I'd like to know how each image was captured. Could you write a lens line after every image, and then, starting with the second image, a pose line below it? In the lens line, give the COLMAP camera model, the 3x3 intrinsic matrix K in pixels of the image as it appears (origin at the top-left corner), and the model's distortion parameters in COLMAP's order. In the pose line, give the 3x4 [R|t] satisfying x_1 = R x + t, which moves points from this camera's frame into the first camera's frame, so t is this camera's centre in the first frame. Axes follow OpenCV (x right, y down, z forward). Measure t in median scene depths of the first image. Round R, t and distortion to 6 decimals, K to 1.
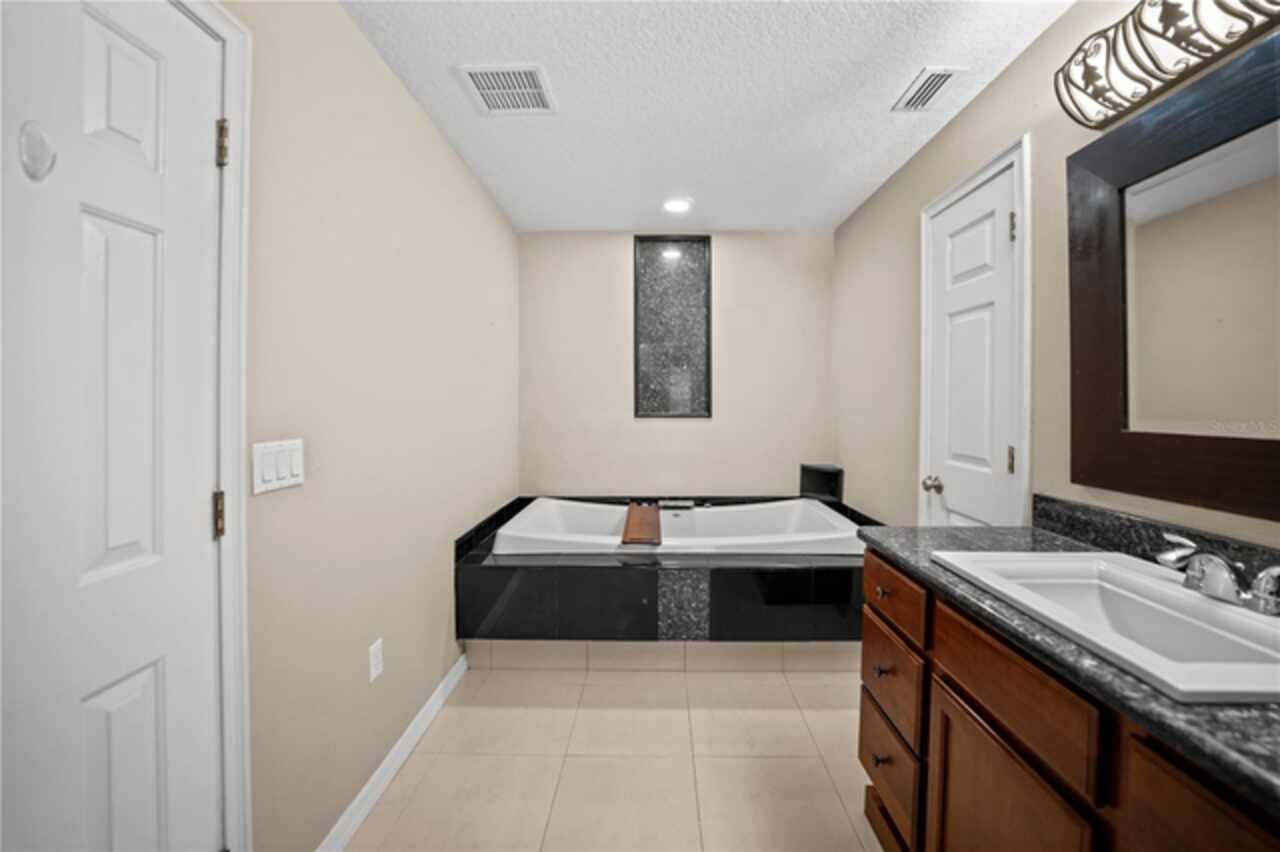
lens RADIAL K [[508.5, 0, 641.5], [0, 508.5, 396.2], [0, 0, 1]] dist [-0.030291, 0.010062]
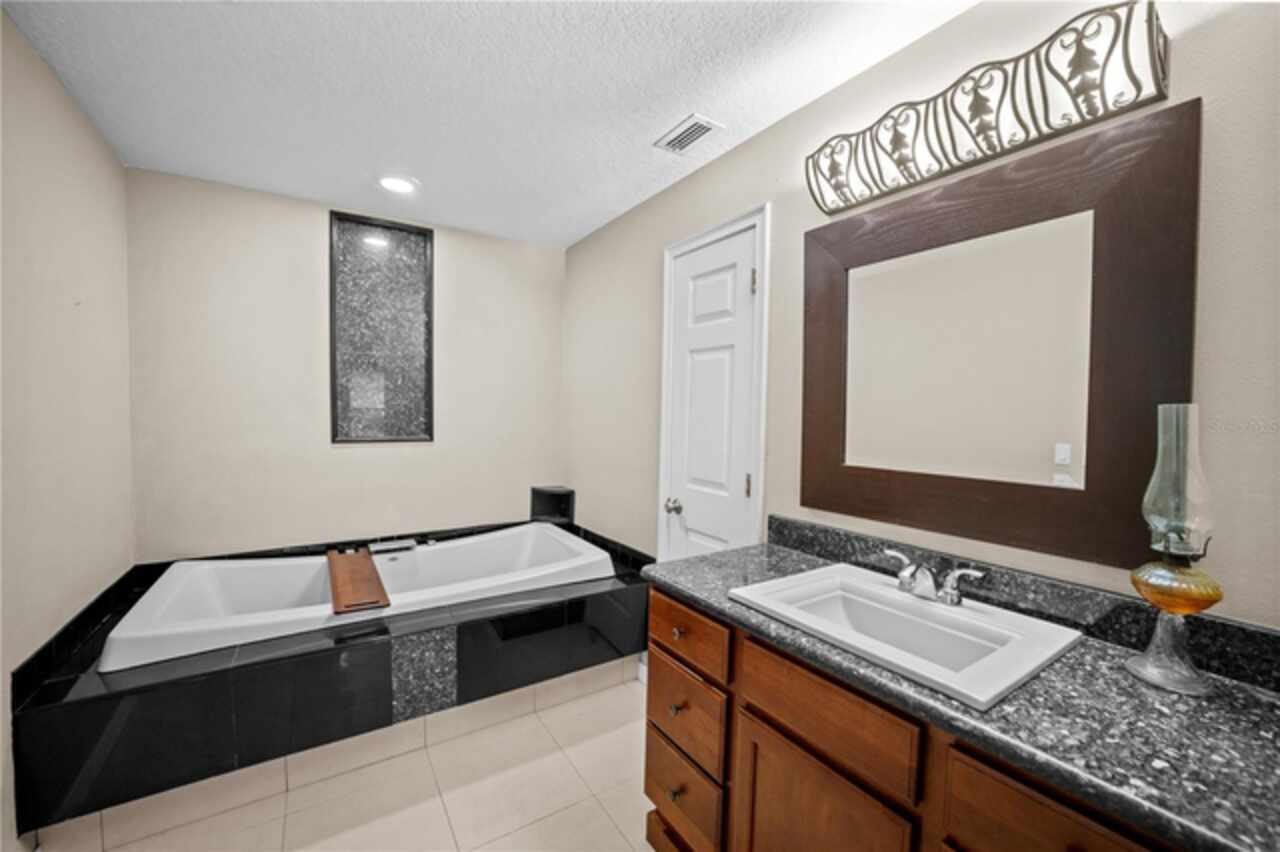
lens RADIAL K [[507.6, 0, 640.0], [0, 507.6, 426.0], [0, 0, 1]] dist [-0.038896, 0.010601]
pose [[0.824704, -0.011232, 0.565453, -0.104655], [-0.015198, 0.999002, 0.042010, -0.045830], [-0.565360, -0.043240, 0.823710, 0.155990]]
